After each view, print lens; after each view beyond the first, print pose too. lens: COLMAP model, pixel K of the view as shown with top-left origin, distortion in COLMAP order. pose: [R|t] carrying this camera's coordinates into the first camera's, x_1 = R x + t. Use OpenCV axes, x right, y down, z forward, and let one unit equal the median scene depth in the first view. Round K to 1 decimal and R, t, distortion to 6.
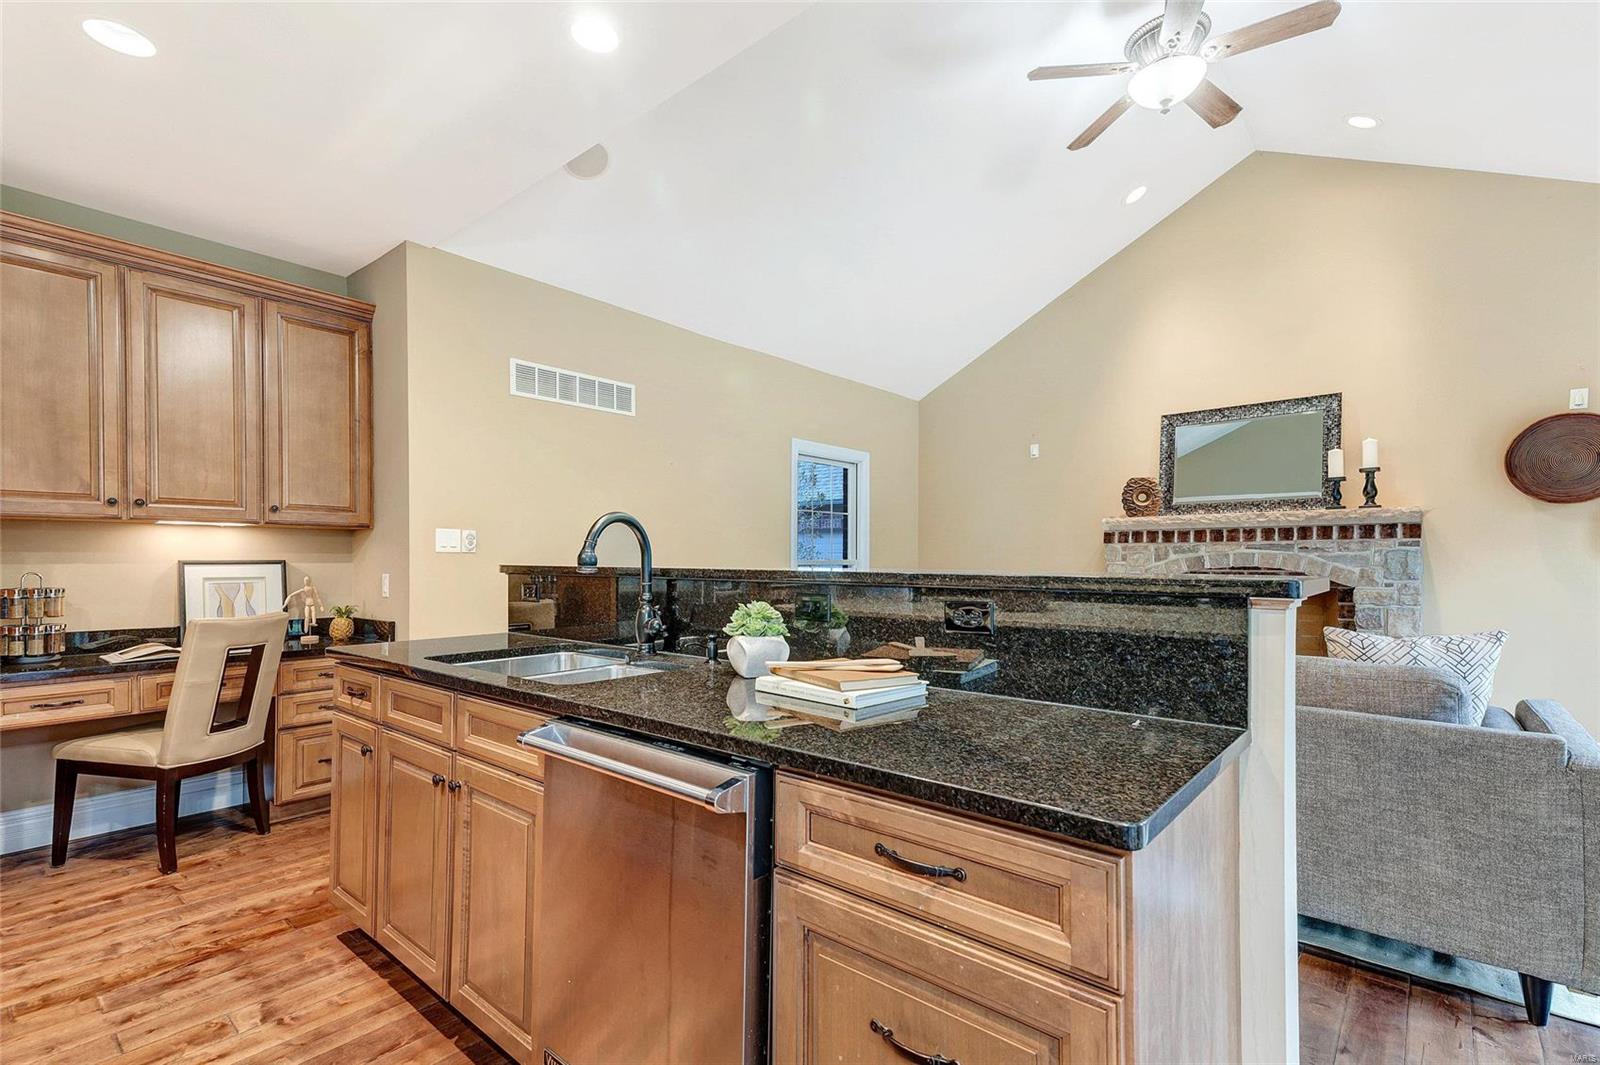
lens RADIAL K [[731.3, 0, 805.7], [0, 731.3, 562.1], [0, 0, 1]] dist [0.034215, -0.000147]
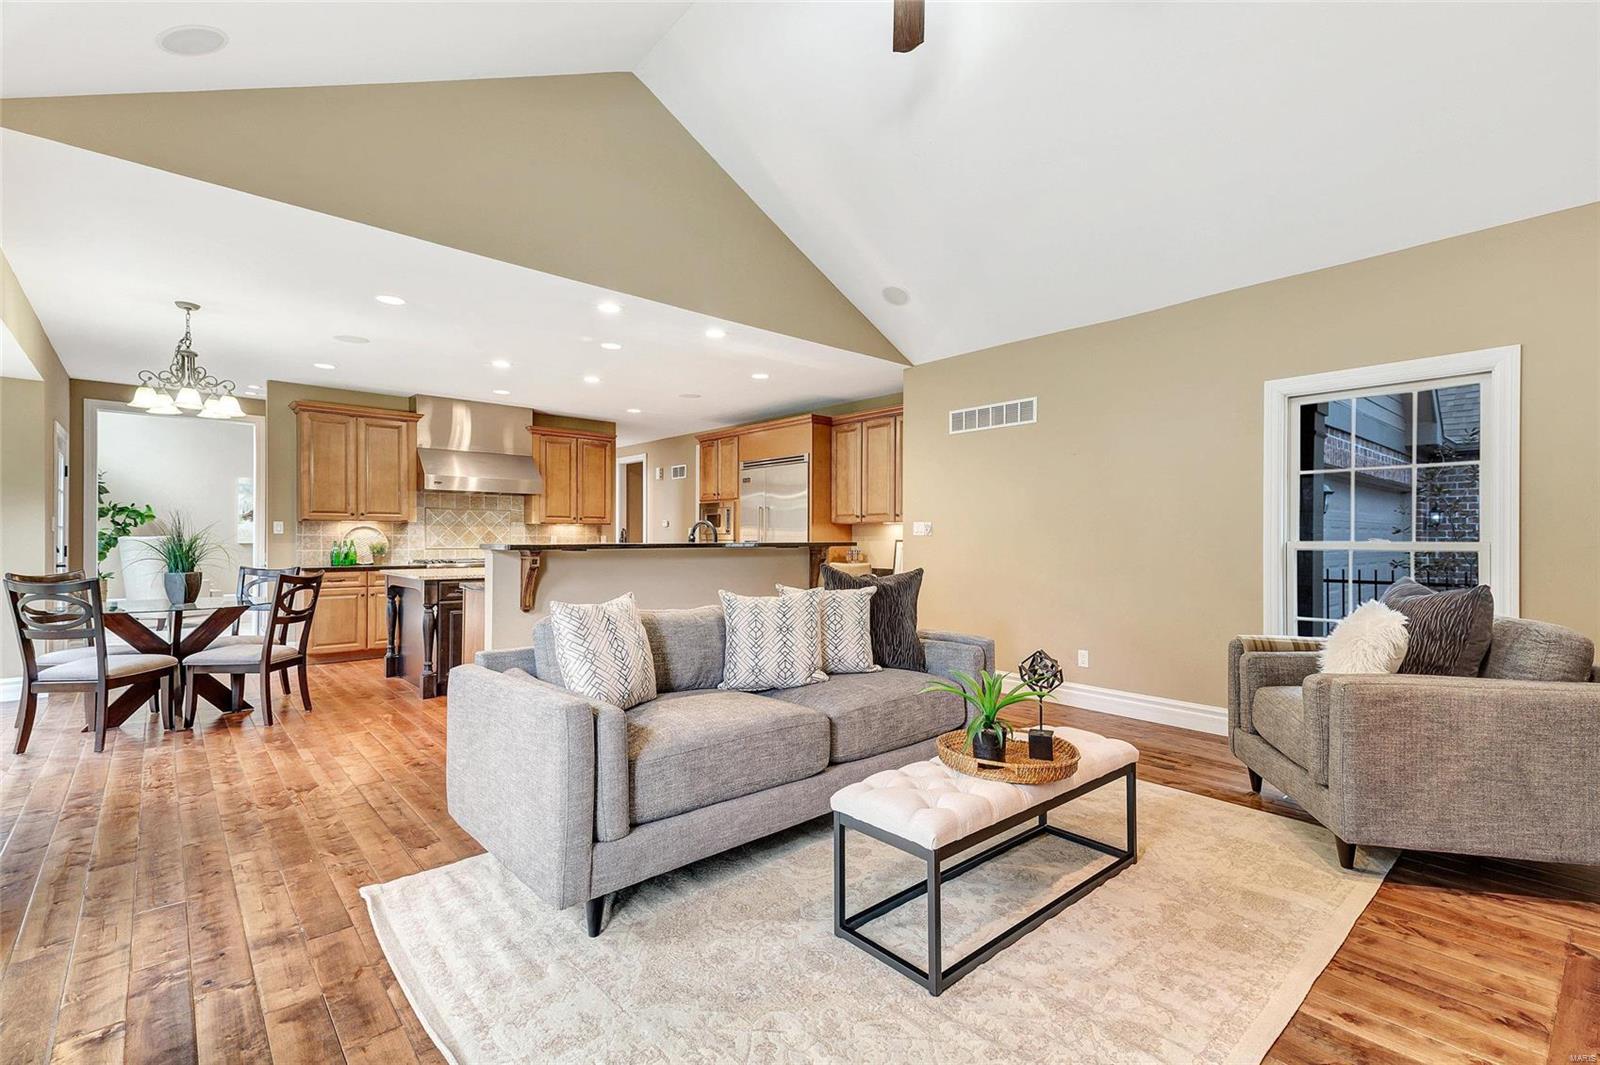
lens RADIAL K [[711.3, 0, 802.4], [0, 711.3, 537.2], [0, 0, 1]] dist [0.044477, -0.009089]
pose [[-0.141298, -0.004449, -0.989957, 0.965262], [-0.006523, 0.999972, -0.003563, -0.000823], [0.989946, 0.005954, -0.141323, 0.758460]]
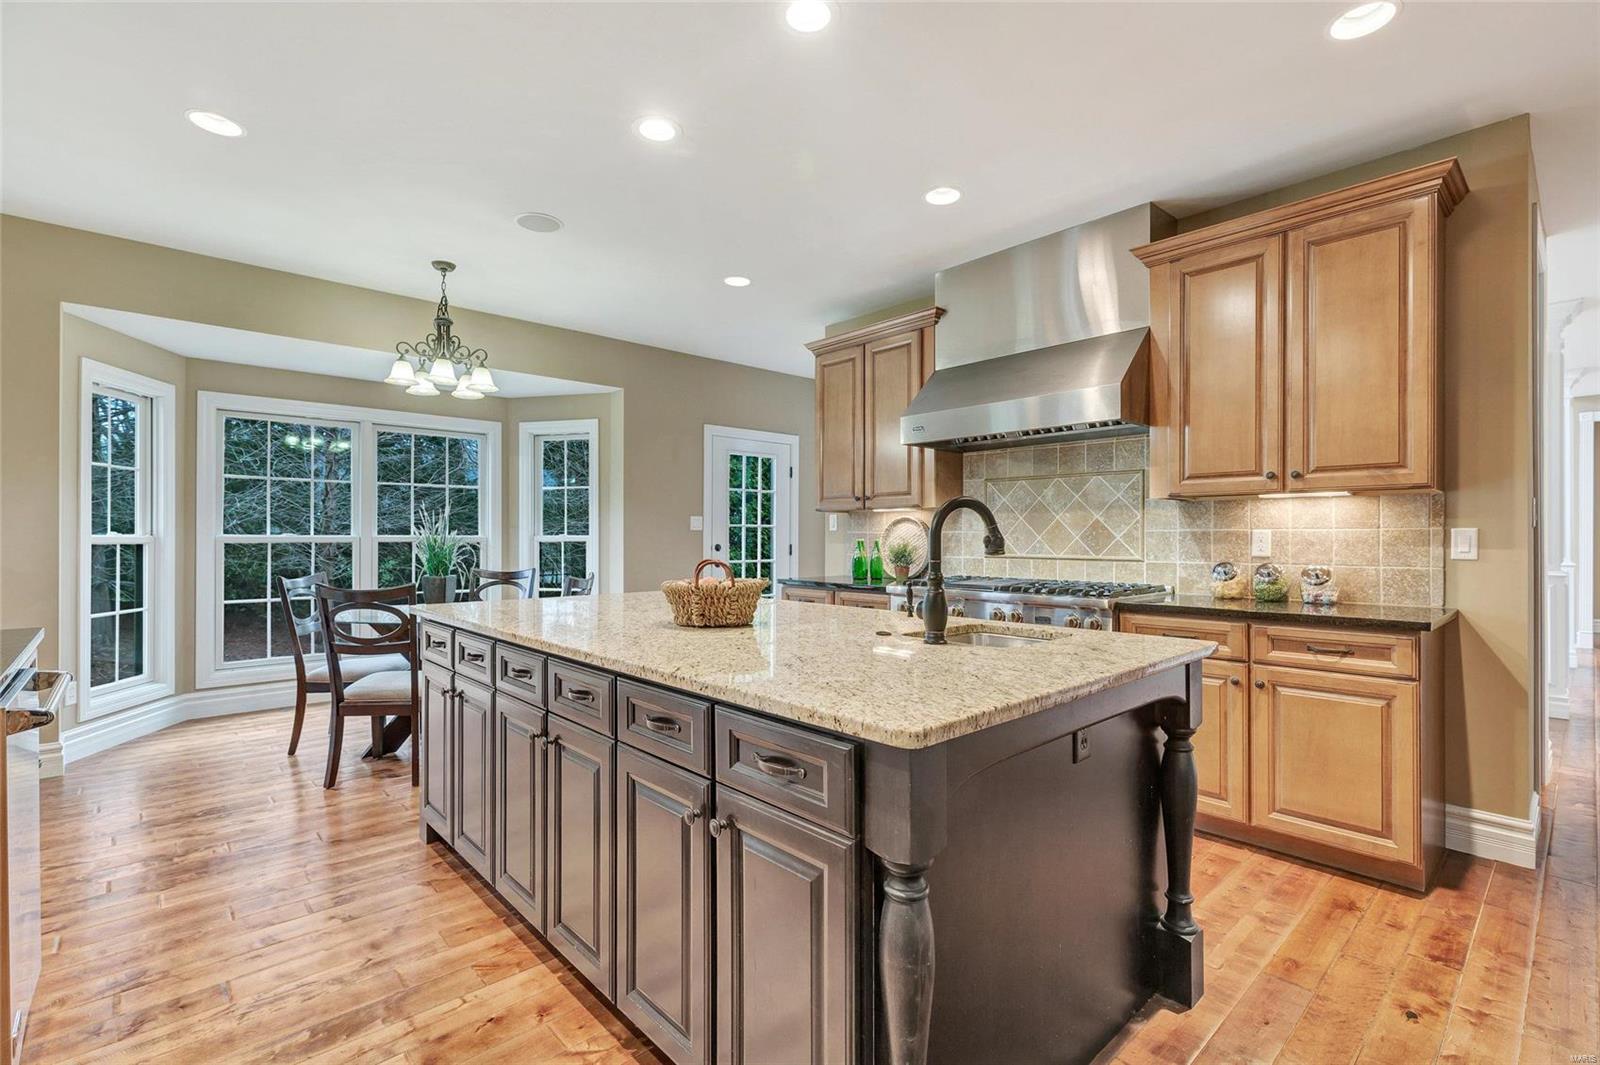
lens RADIAL K [[723.2, 0, 805.2], [0, 723.2, 535.7], [0, 0, 1]] dist [-0.000015, 0.000354]
pose [[-0.992826, -0.002620, 0.119542, -0.470958], [-0.002345, 0.999994, 0.002435, -0.001777], [-0.119548, 0.002137, -0.992826, 0.571936]]
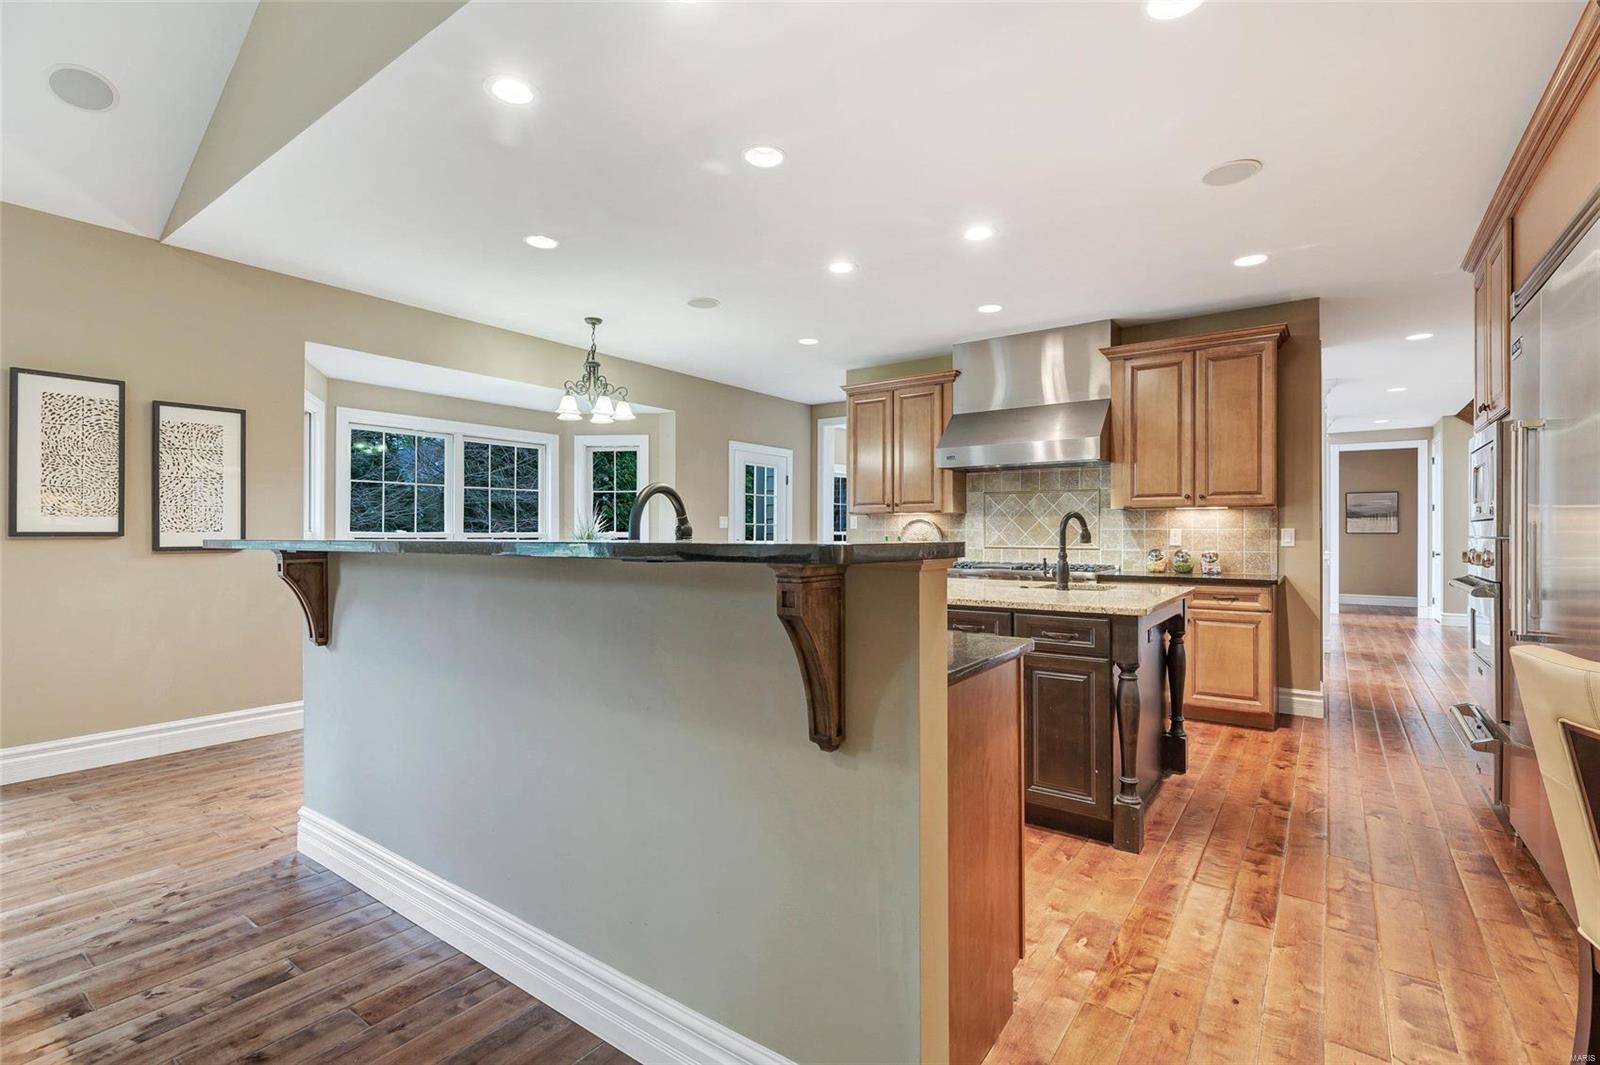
lens RADIAL K [[723.7, 0, 803.5], [0, 723.7, 531.5], [0, 0, 1]] dist [0.000643, -0.000092]
pose [[-0.996882, -0.003502, -0.078829, -0.167124], [-0.003585, 0.999993, 0.000910, -0.002058], [0.078825, 0.001190, -0.996888, 0.892850]]
